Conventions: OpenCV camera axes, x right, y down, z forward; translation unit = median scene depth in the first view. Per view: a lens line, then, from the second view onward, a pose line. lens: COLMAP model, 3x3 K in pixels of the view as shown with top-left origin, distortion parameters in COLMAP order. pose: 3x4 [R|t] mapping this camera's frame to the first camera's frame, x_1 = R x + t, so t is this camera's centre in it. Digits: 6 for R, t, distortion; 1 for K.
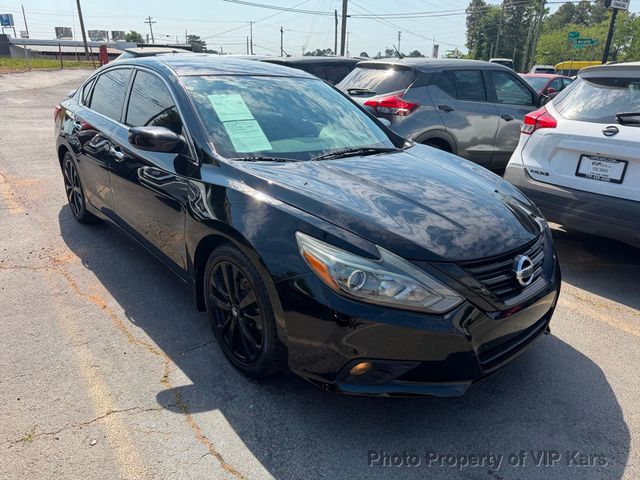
lens RADIAL K [[459.0, 0, 321.5], [0, 459.0, 236.1], [0, 0, 1]] dist [0.019507, -0.022473]
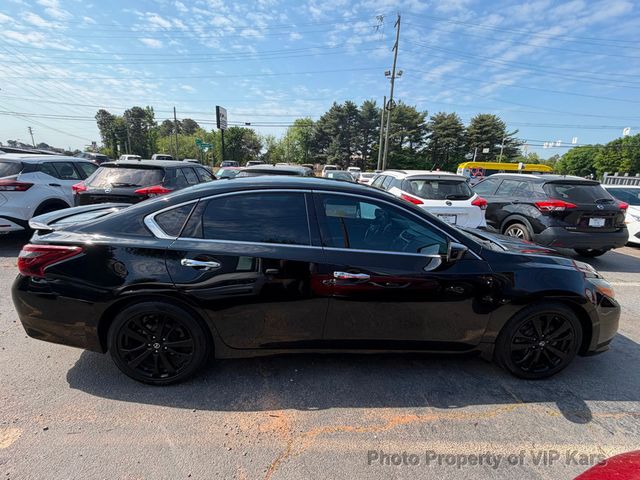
lens RADIAL K [[291.8, 0, 315.2], [0, 291.8, 237.8], [0, 0, 1]] dist [0.004466, 0.000416]
pose [[0.599332, -0.199225, 0.775313, -0.941907], [0.262657, 0.963856, 0.044635, -0.301299], [-0.756183, 0.176890, 0.629998, 0.612404]]
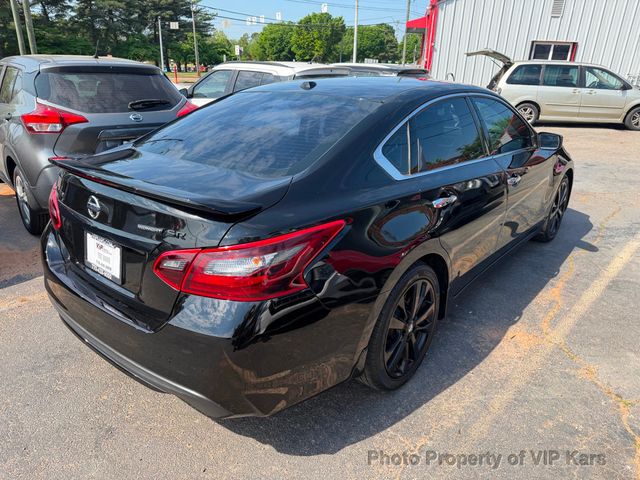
lens RADIAL K [[459.0, 0, 315.3], [0, 459.0, 239.1], [0, 0, 1]] dist [0.019507, -0.022473]
pose [[-0.168430, -0.384030, 0.907828, -1.274327], [0.319667, 0.849930, 0.418846, -0.603994], [-0.932440, 0.360749, -0.020392, 1.411606]]
